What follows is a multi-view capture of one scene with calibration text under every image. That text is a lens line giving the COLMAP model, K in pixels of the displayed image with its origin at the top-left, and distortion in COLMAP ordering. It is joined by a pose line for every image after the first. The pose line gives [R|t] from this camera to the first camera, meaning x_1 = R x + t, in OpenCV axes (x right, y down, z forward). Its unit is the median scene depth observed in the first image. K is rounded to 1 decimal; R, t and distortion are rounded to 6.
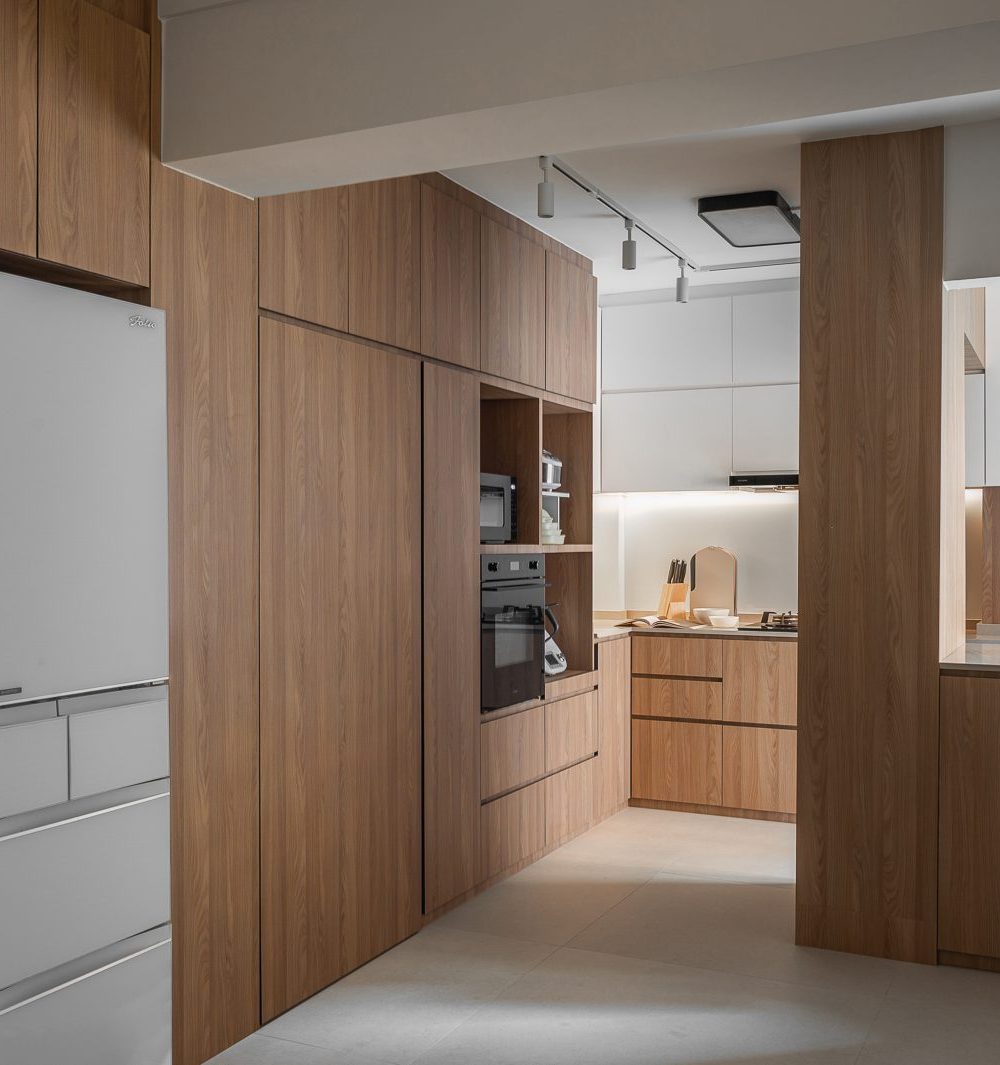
lens RADIAL K [[1223.4, 0, 500.3], [0, 1223.4, 567.6], [0, 0, 1]] dist [-0.006075, -0.014371]
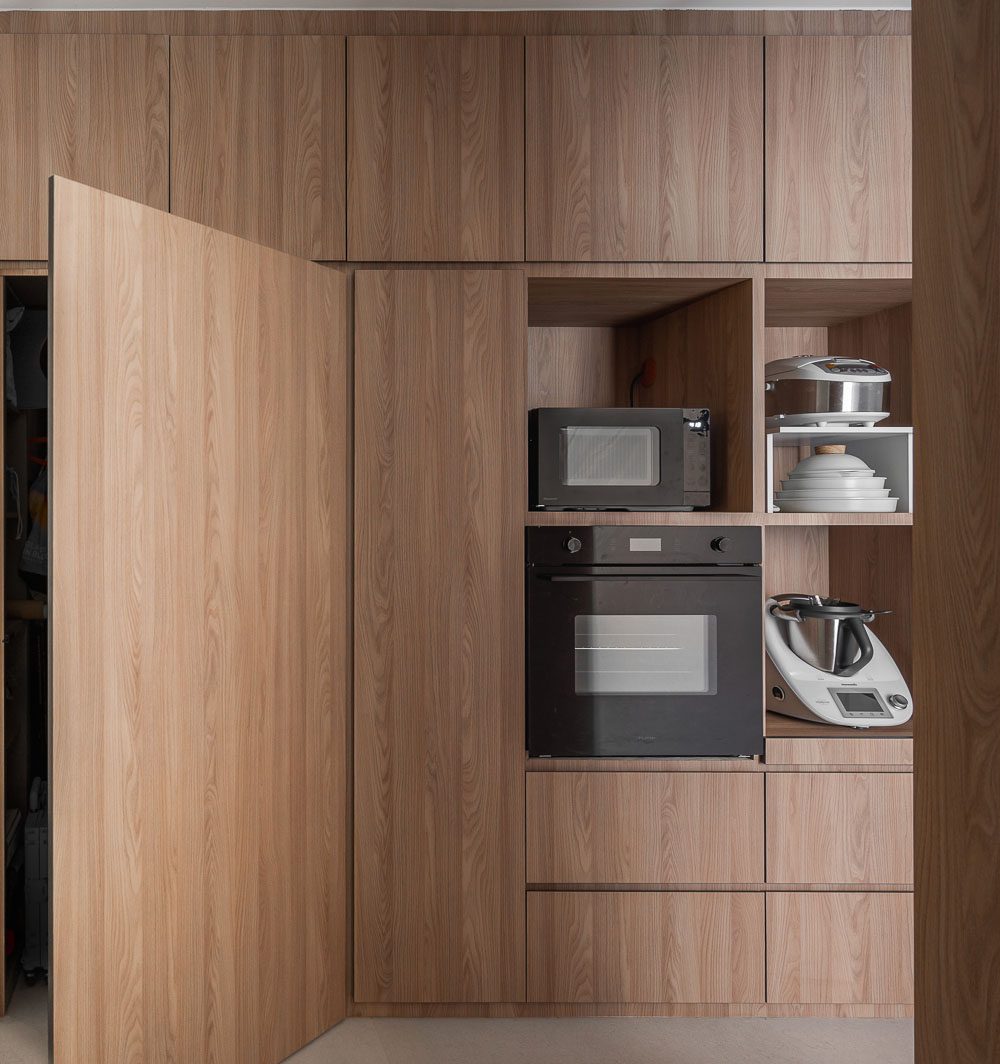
lens RADIAL K [[563.4, 0, 500.0], [0, 563.4, 532.0], [0, 0, 1]] dist [0.002056, -0.000158]
pose [[0.827578, 0.000086, 0.561350, -0.196996], [0.001280, 0.999997, -0.002039, -0.007327], [-0.561349, 0.002406, 0.827576, 0.707386]]
